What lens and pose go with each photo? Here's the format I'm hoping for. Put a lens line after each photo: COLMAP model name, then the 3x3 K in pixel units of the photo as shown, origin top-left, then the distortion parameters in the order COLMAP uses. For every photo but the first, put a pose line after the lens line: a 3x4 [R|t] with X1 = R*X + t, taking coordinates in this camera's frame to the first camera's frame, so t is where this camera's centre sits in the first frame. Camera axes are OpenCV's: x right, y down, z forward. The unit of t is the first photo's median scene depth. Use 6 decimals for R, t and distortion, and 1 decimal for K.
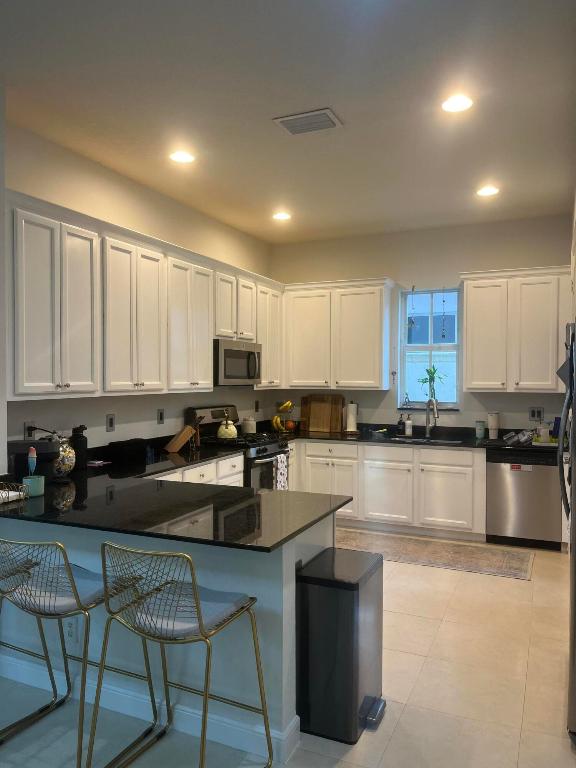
lens RADIAL K [[584.8, 0, 292.8], [0, 584.8, 383.1], [0, 0, 1]] dist [0.053692, -0.074942]
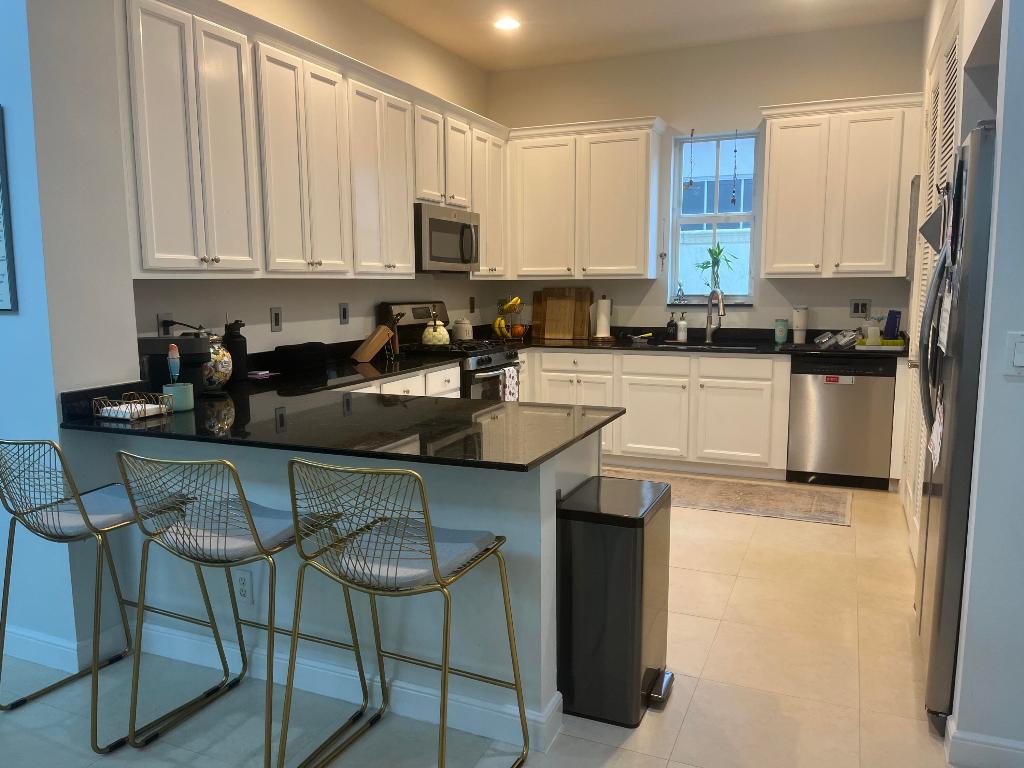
lens RADIAL K [[779.7, 0, 510.7], [0, 779.7, 386.5], [0, 0, 1]] dist [0.053692, -0.074942]
pose [[0.999923, -0.009372, 0.008192, -0.028606], [0.008328, 0.992814, 0.119381, 0.031998], [-0.009252, -0.119304, 0.992815, 0.034438]]
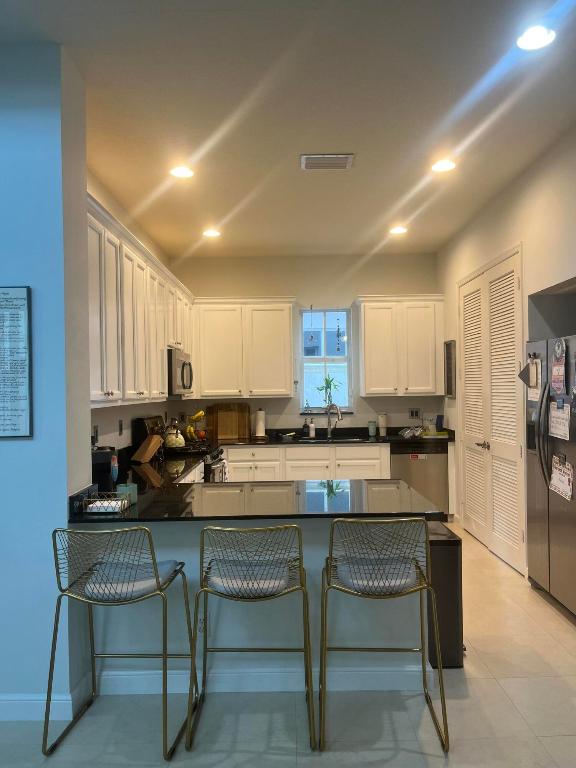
lens RADIAL K [[584.8, 0, 283.4], [0, 584.8, 388.3], [0, 0, 1]] dist [0.053692, -0.074942]
pose [[0.912389, -0.015391, 0.409034, -0.369355], [0.022718, 0.999657, -0.013062, 0.010408], [-0.408692, 0.021210, 0.912426, -0.004516]]
